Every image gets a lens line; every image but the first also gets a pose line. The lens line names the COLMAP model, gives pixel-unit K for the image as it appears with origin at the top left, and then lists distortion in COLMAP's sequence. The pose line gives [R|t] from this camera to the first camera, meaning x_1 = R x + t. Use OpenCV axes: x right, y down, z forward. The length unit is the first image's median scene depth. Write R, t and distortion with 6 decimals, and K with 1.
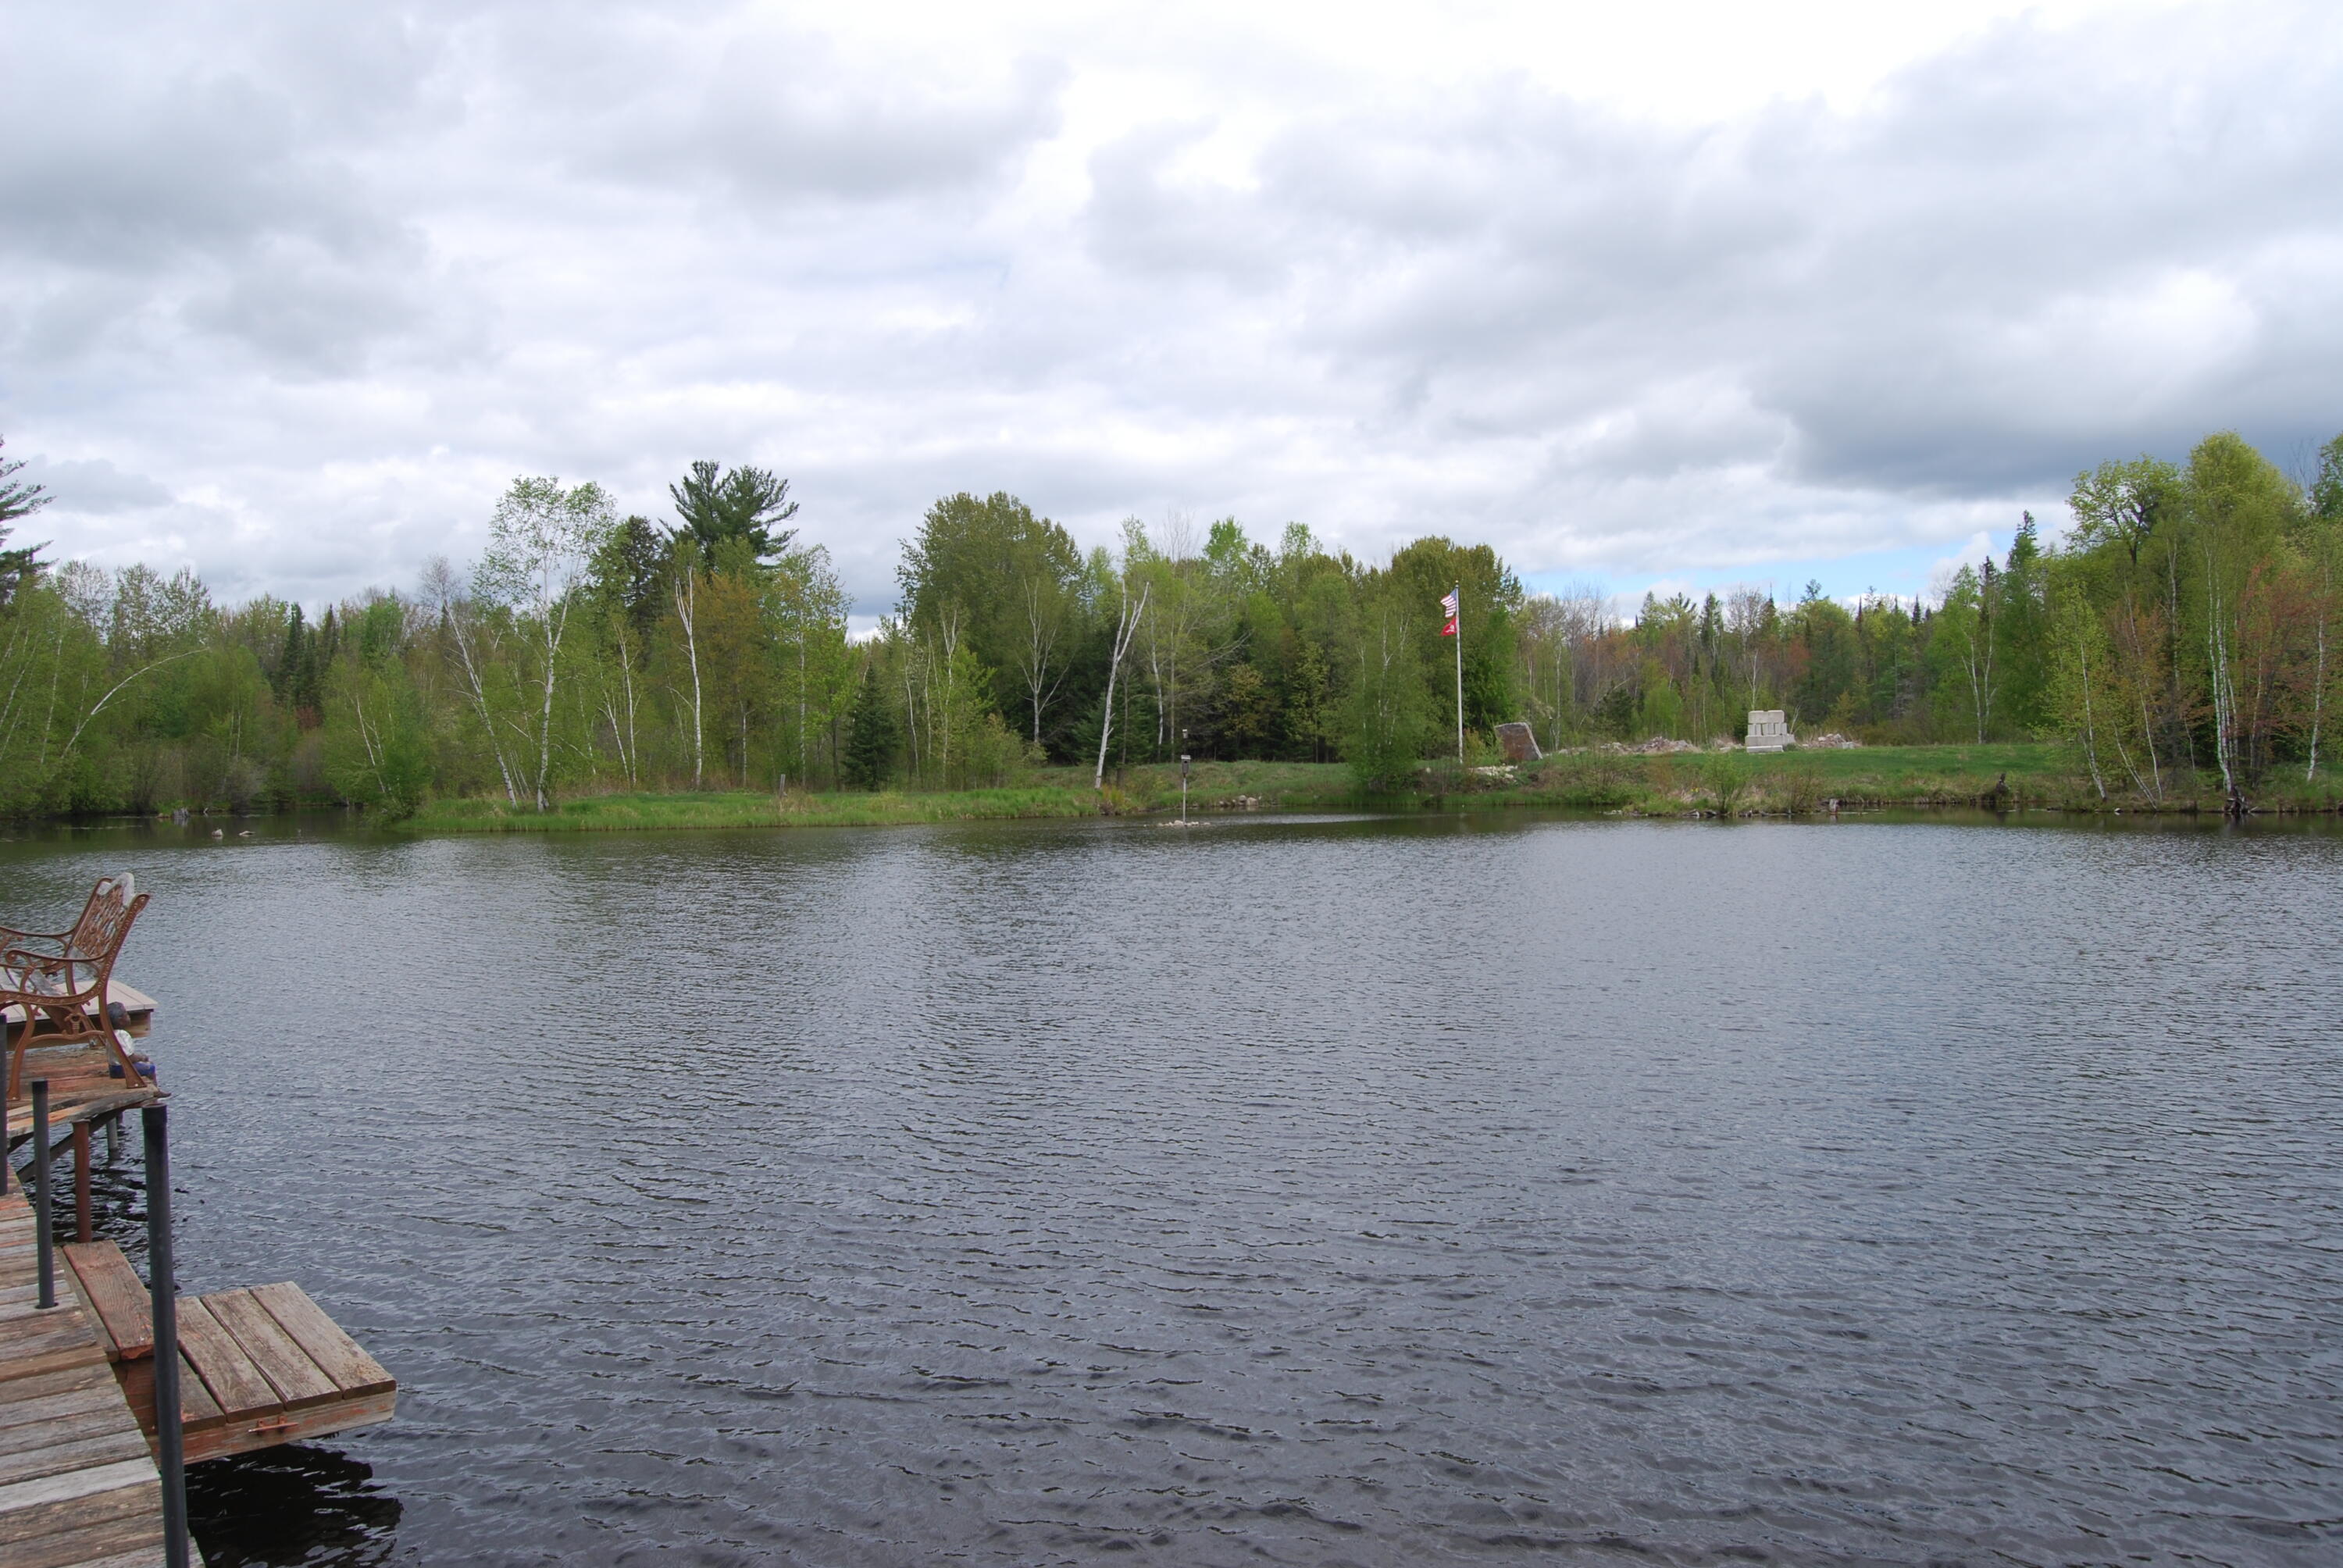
lens RADIAL K [[1866.4, 0, 1171.5], [0, 1866.4, 784.0], [0, 0, 1]] dist [-0.098178, 0.051841]
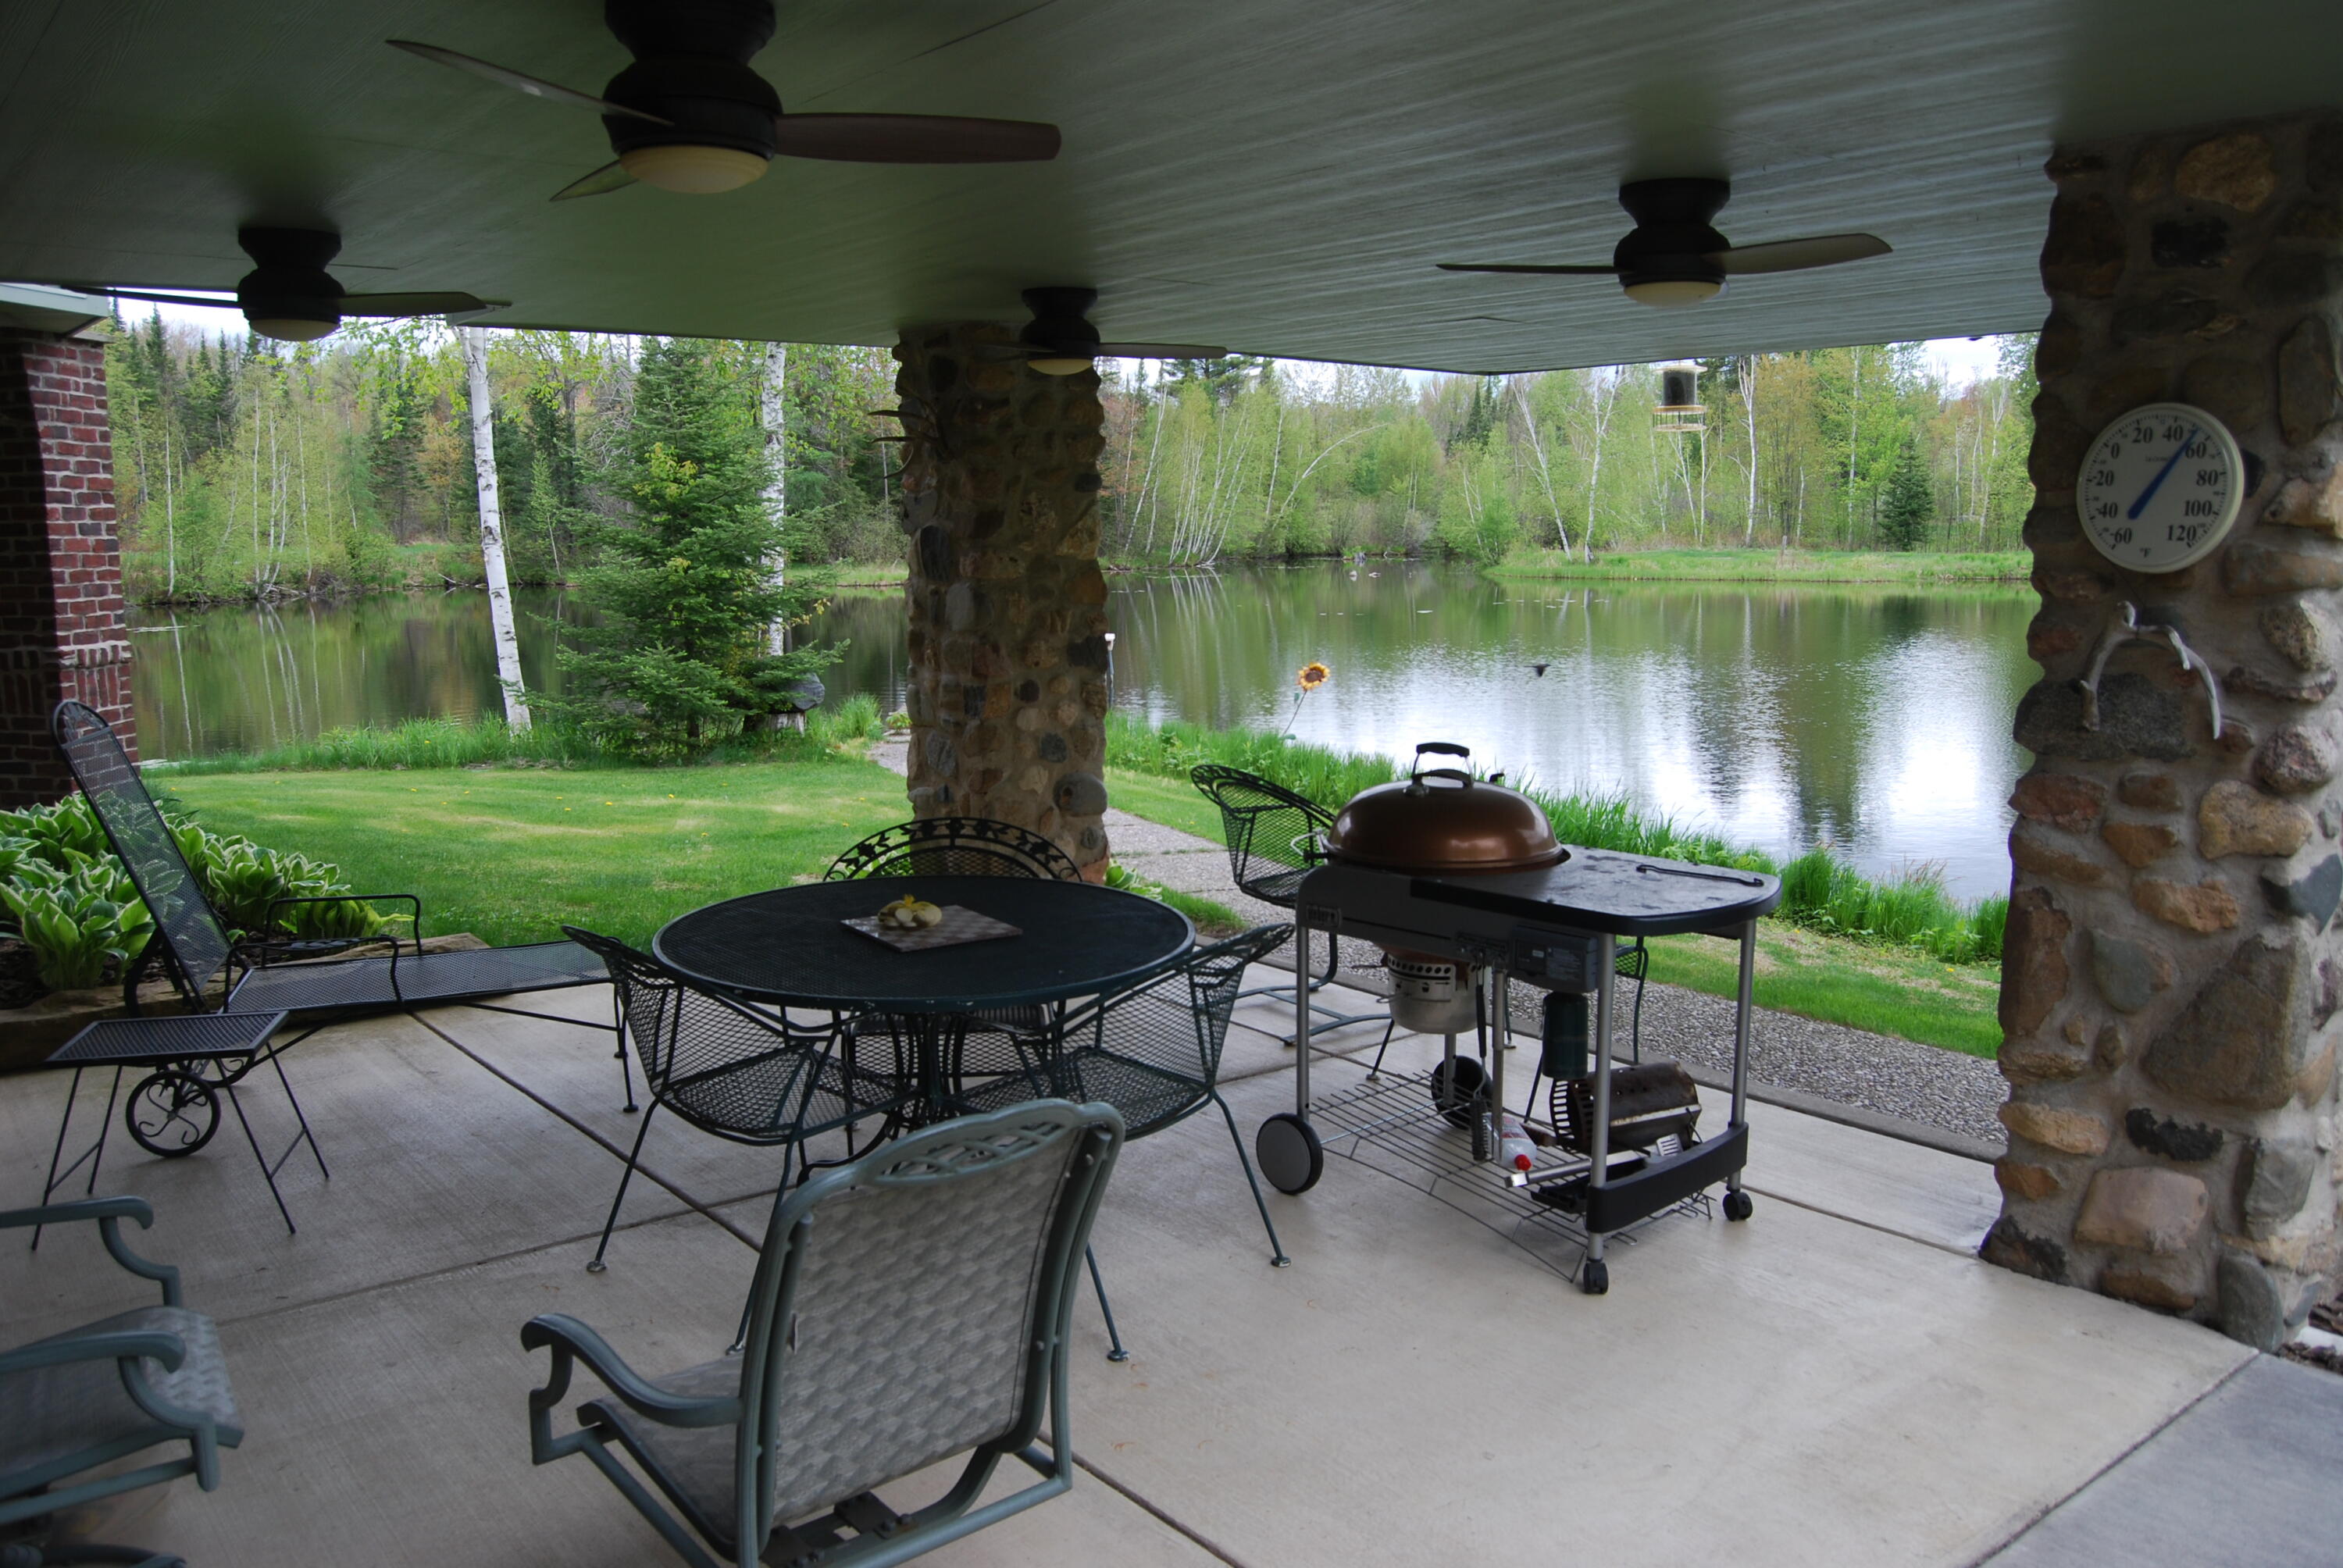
lens RADIAL K [[1866.4, 0, 1171.5], [0, 1866.4, 784.0], [0, 0, 1]] dist [-0.098178, 0.051841]
pose [[0.803978, 0.089201, -0.587931, 0.121365], [-0.007097, 0.990054, 0.140507, -0.007604], [0.594617, -0.108792, 0.796615, -0.128380]]
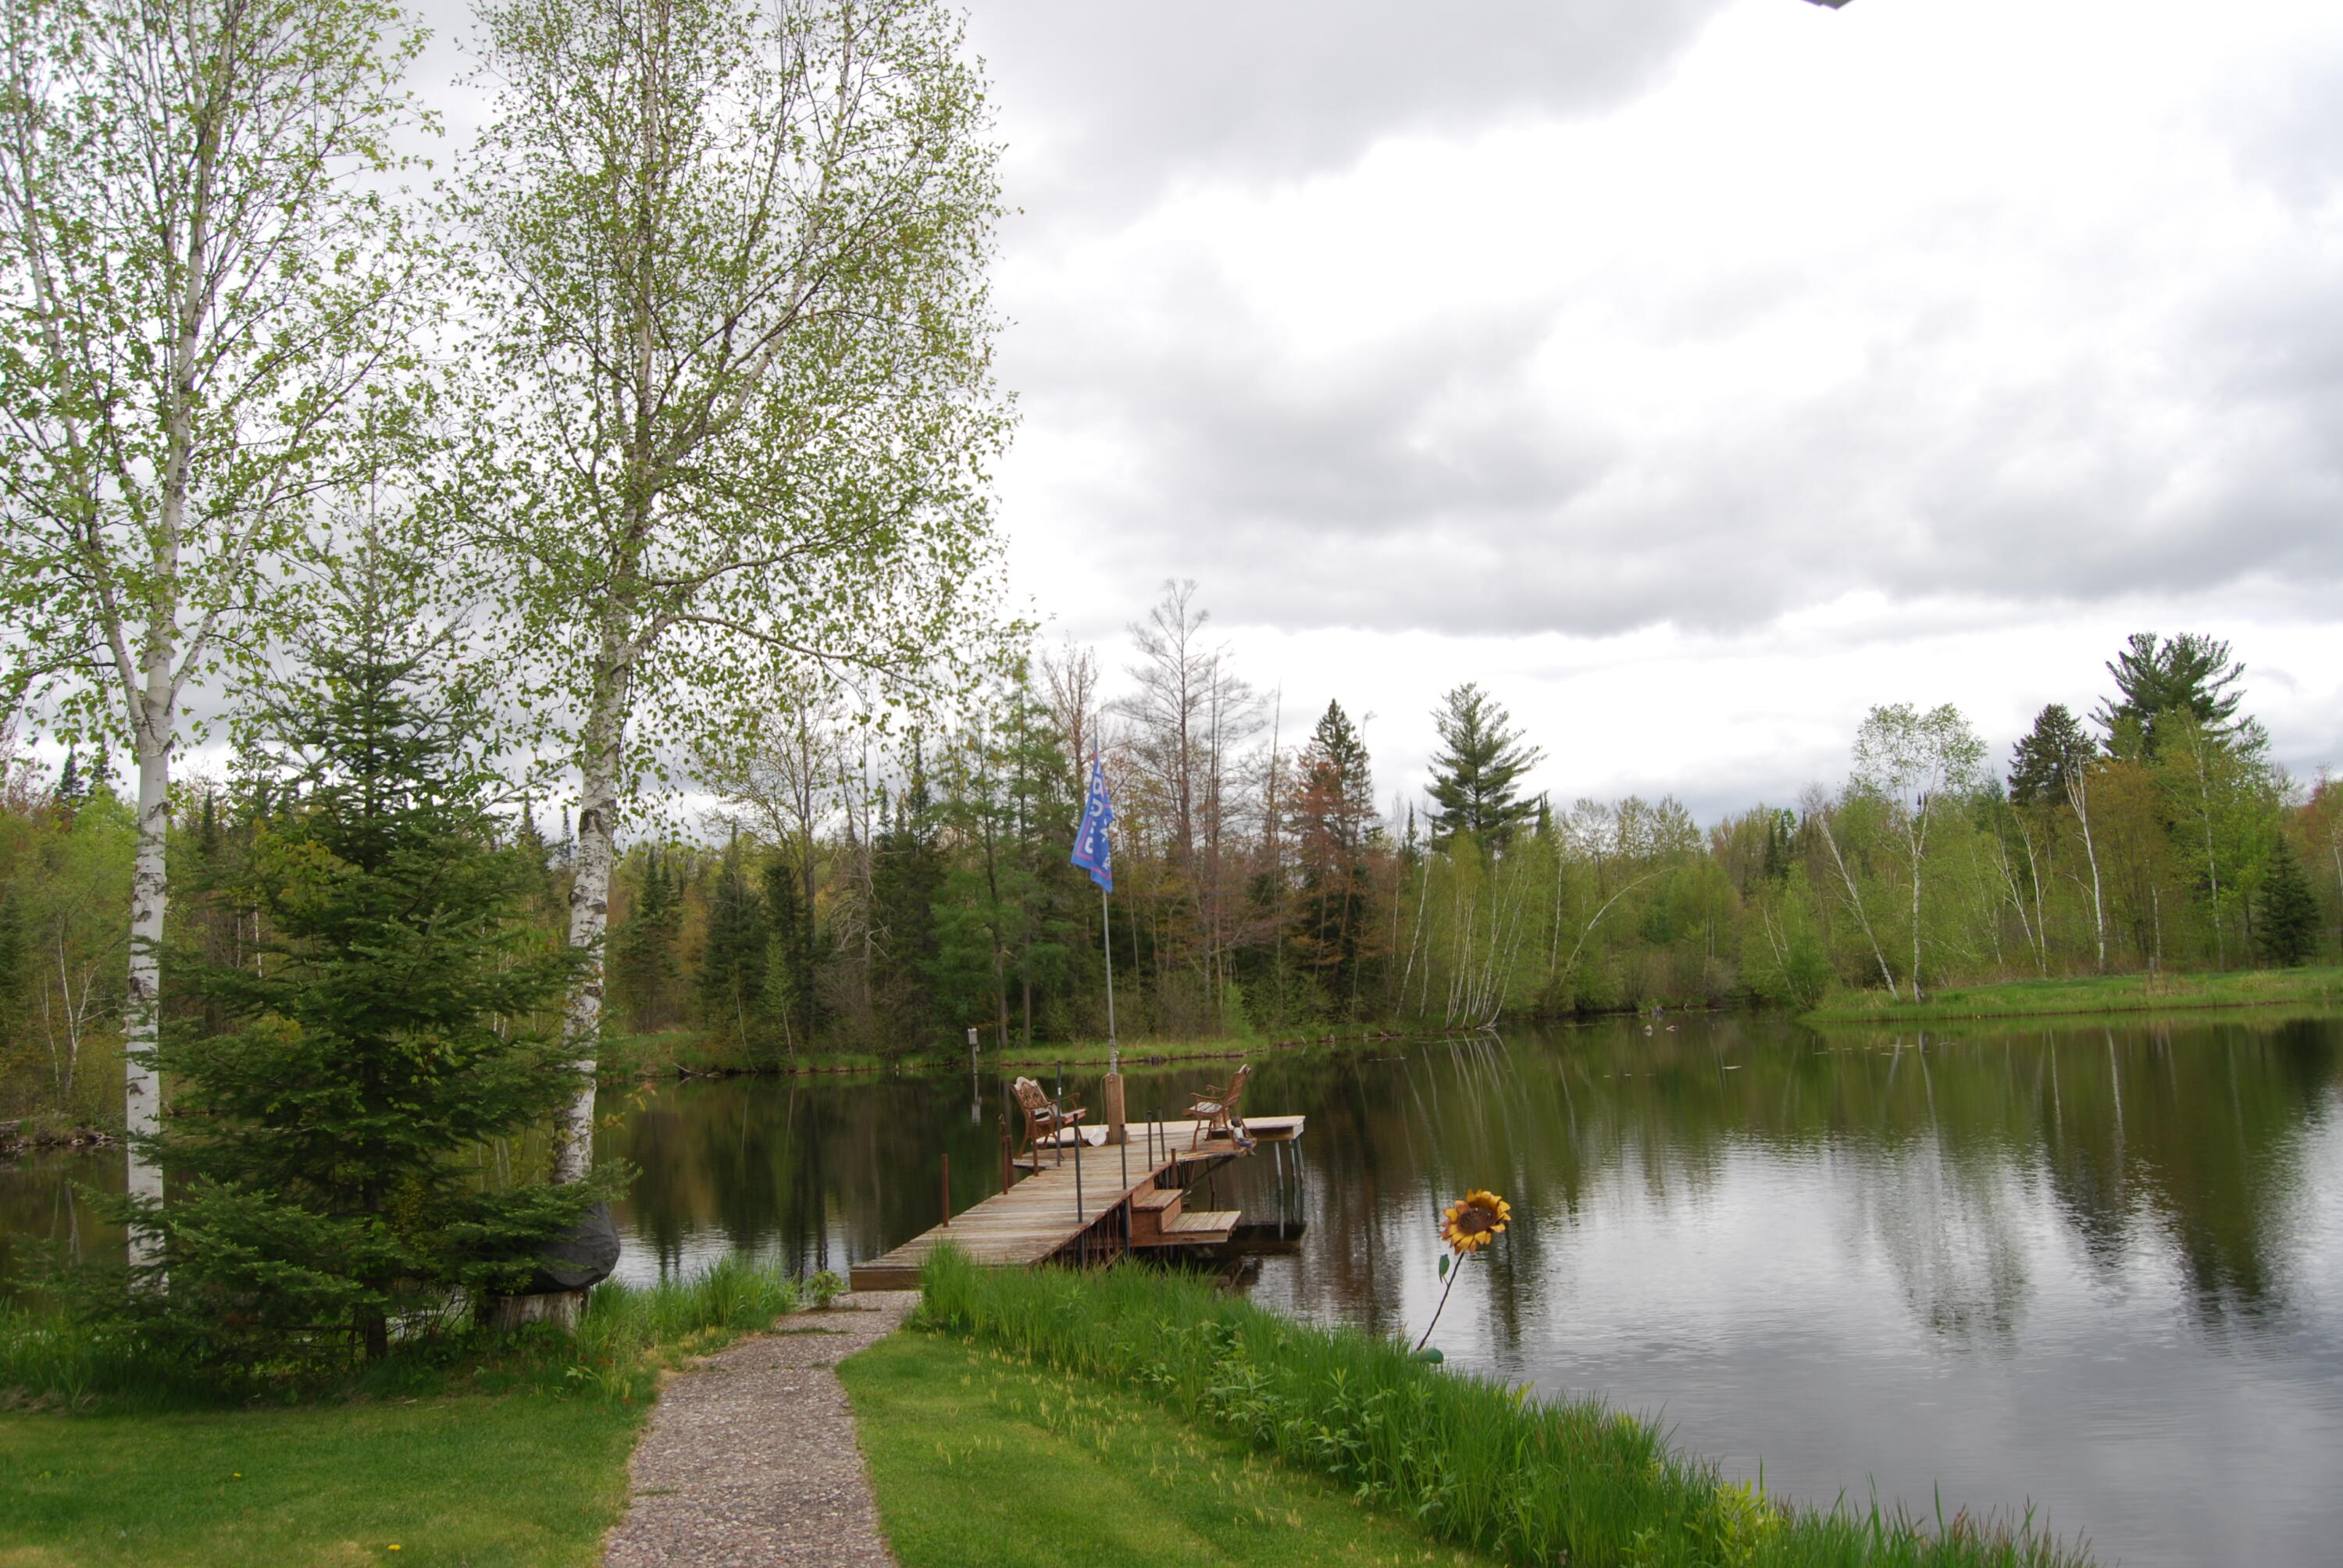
lens RADIAL K [[1866.4, 0, 1171.5], [0, 1866.4, 784.0], [0, 0, 1]] dist [-0.098178, 0.051841]
pose [[0.700639, -0.106073, -0.705587, 0.086090], [0.036214, 0.992900, -0.113306, -0.004106], [0.712596, 0.053835, 0.699506, -0.062152]]
